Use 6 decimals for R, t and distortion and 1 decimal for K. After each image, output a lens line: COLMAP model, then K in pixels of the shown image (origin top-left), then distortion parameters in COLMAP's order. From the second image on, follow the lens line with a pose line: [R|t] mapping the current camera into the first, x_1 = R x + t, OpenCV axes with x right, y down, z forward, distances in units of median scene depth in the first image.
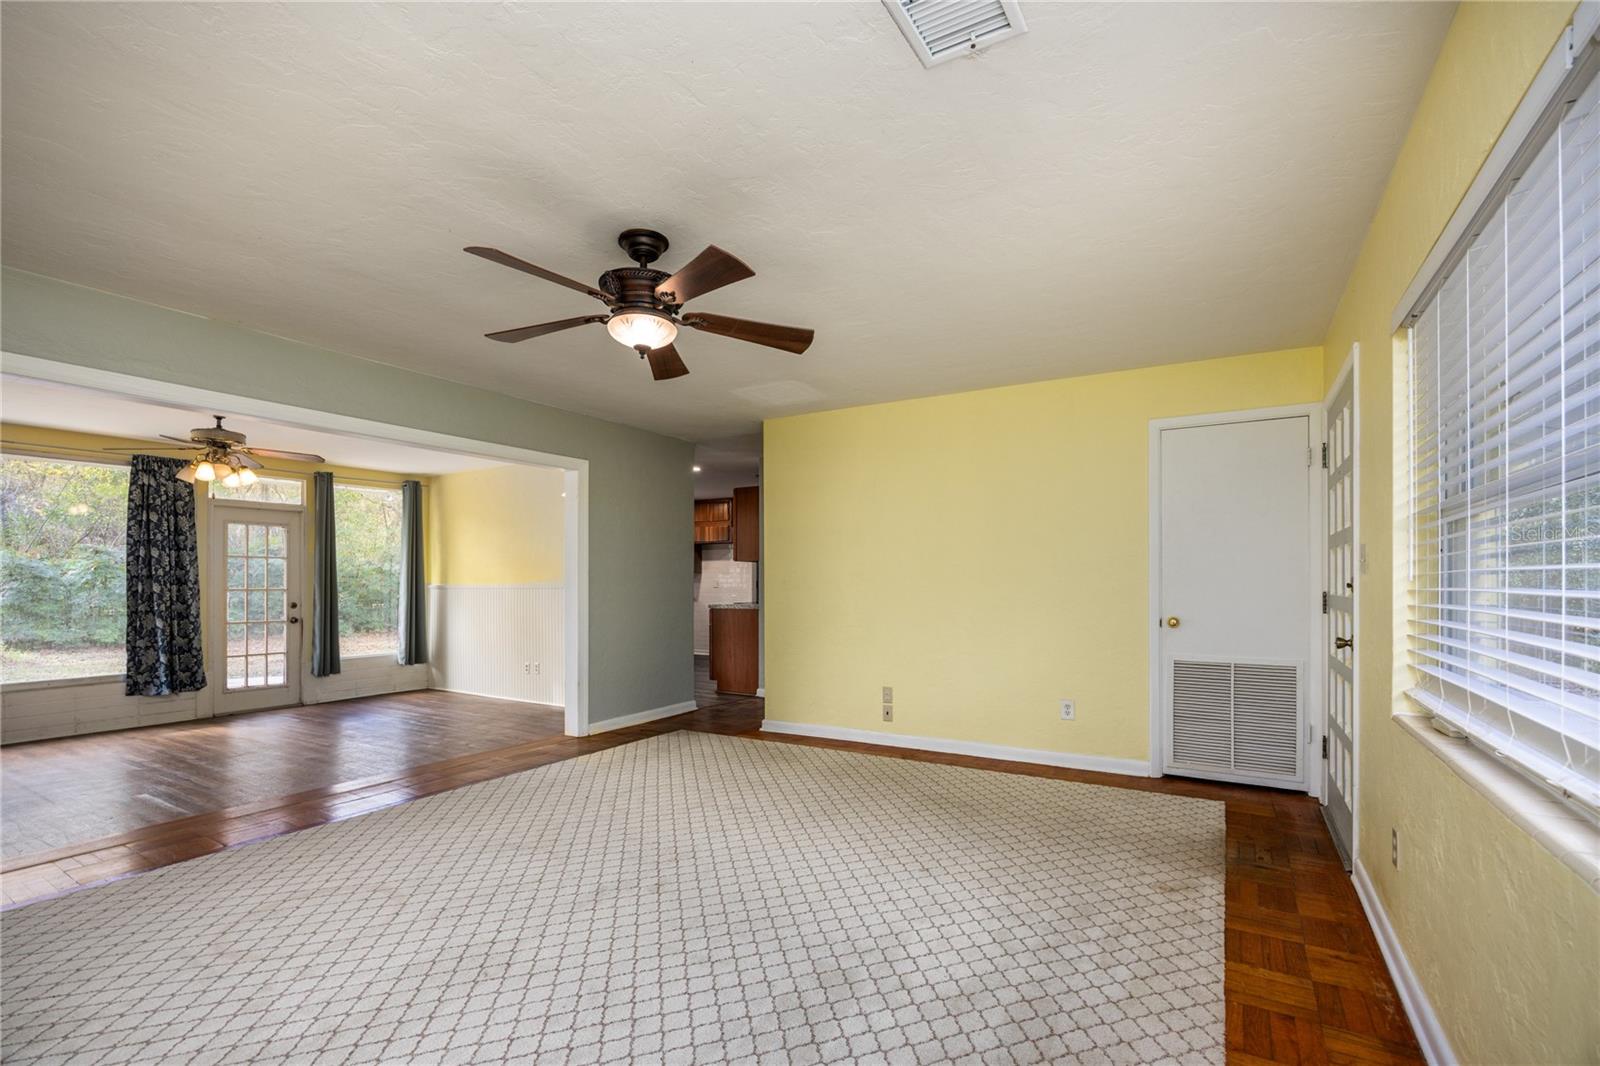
lens RADIAL K [[714.3, 0, 815.9], [0, 714.3, 578.8], [0, 0, 1]] dist [-0.010997, -0.000183]
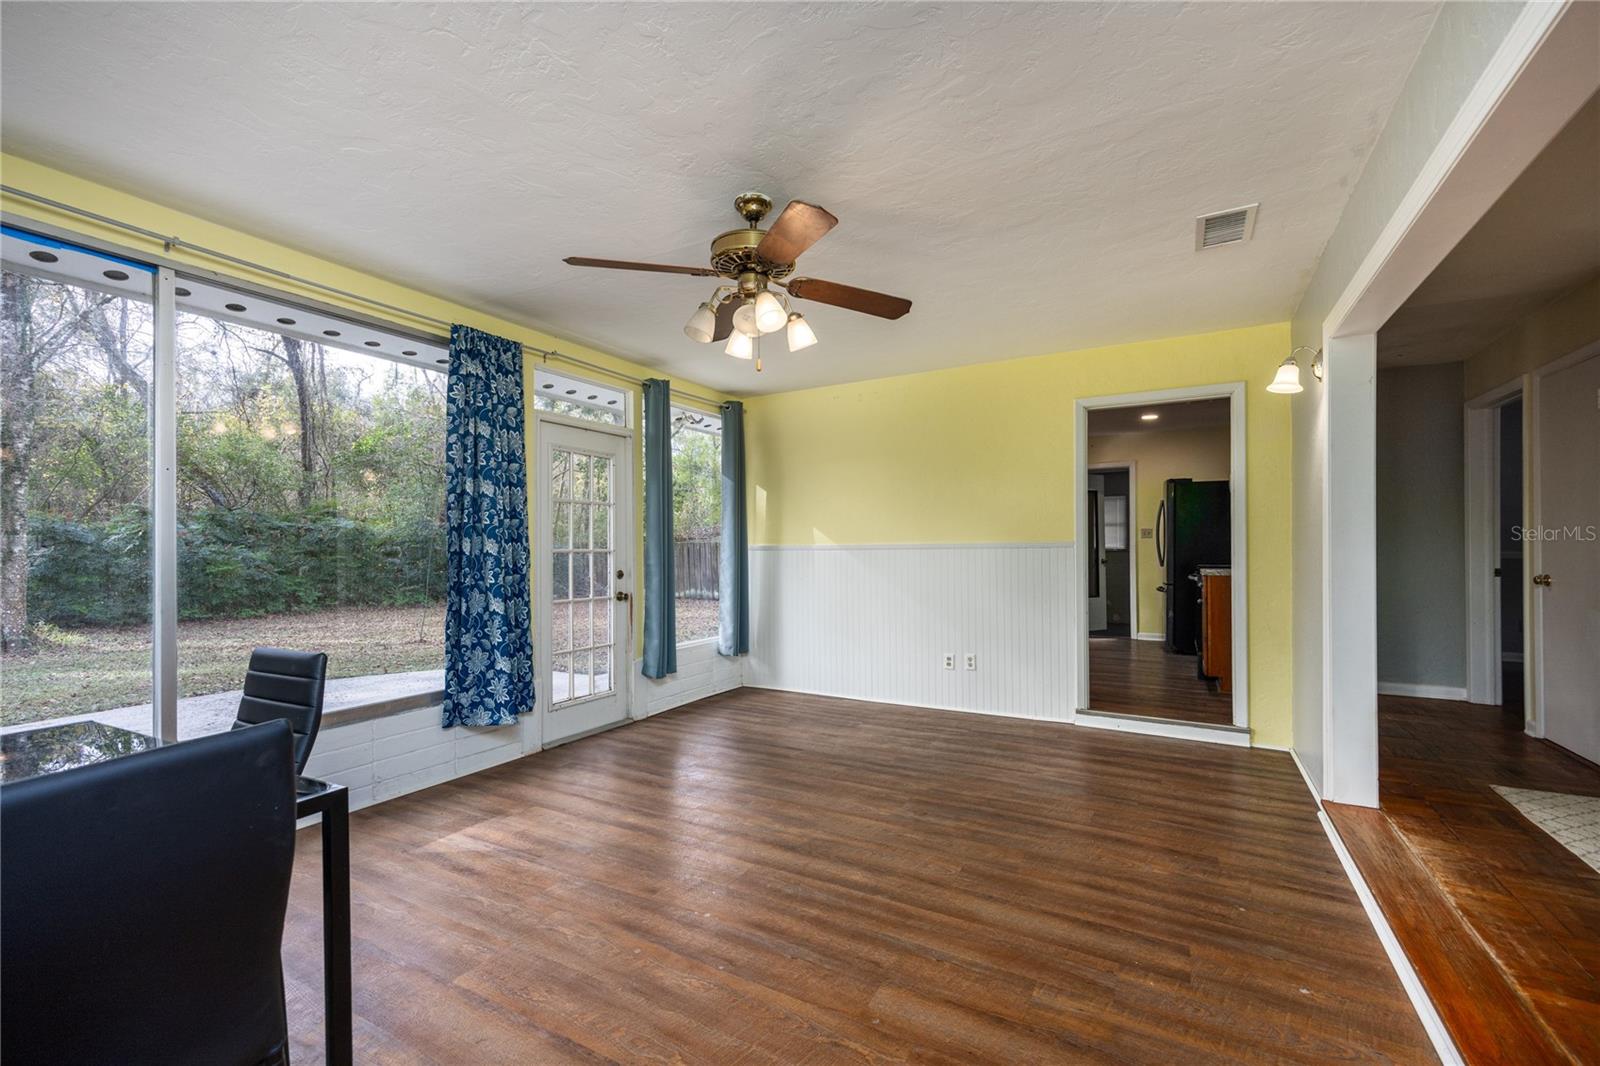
lens RADIAL K [[645.2, 0, 802.2], [0, 645.2, 539.3], [0, 0, 1]] dist [-0.011001, 0.000168]
pose [[0.999872, -0.011785, -0.010801, -0.660096], [0.011596, 0.999781, -0.017438, 0.019628], [0.011005, 0.017310, 0.999790, 0.455658]]
